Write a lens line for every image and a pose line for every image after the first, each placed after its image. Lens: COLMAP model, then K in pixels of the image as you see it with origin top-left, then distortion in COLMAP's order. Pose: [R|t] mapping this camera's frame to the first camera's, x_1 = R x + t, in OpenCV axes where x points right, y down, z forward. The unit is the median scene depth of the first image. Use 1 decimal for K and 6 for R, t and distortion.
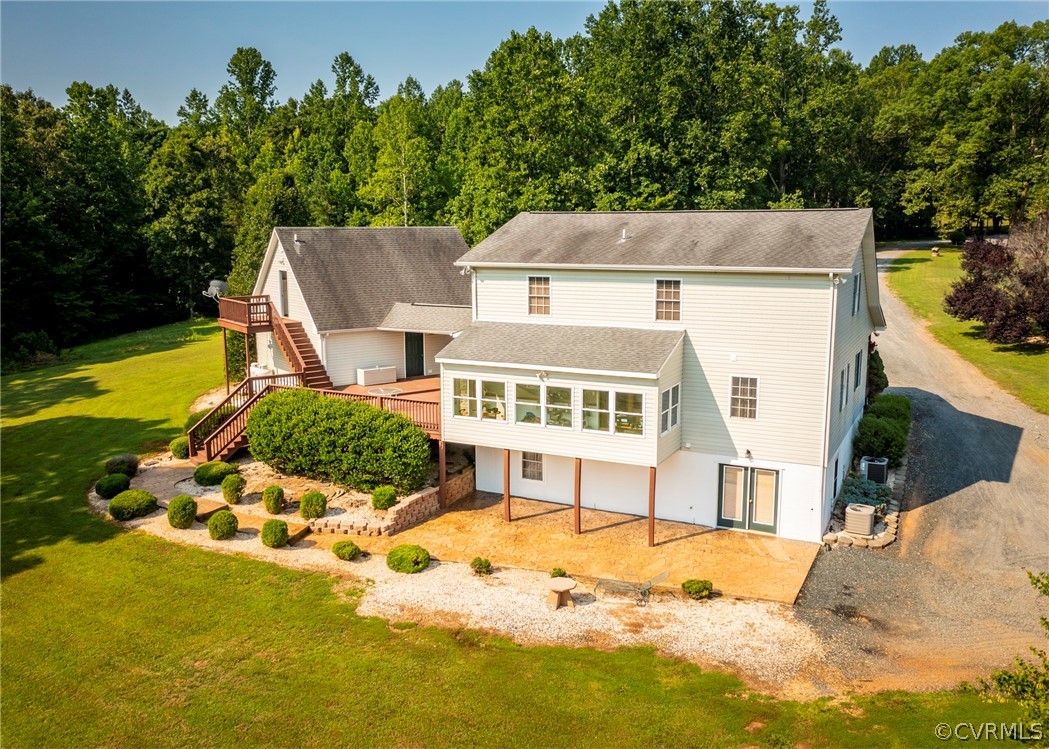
lens RADIAL K [[884.2, 0, 524.5], [0, 884.2, 374.5], [0, 0, 1]] dist [-0.000536, -0.001882]
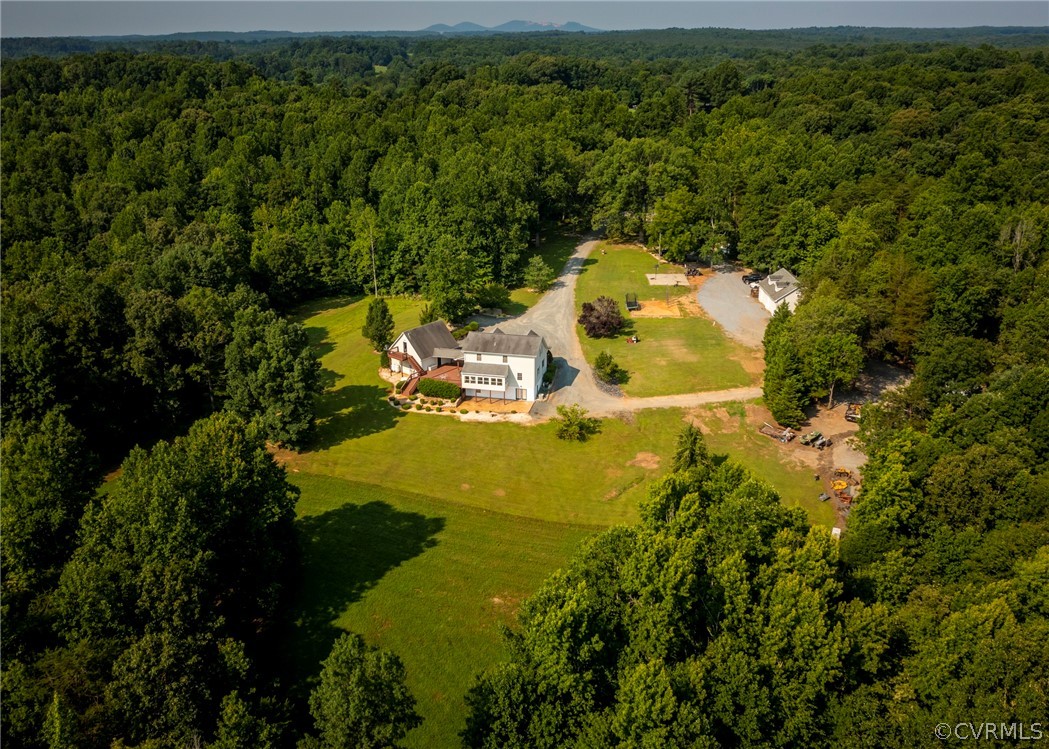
lens RADIAL K [[884.2, 0, 524.5], [0, 884.2, 374.5], [0, 0, 1]] dist [-0.000536, -0.001882]
pose [[0.971443, -0.089479, 0.219754, -0.959551], [0.043500, 0.977632, 0.205777, -1.154381], [-0.233252, -0.190341, 0.953606, -4.382334]]
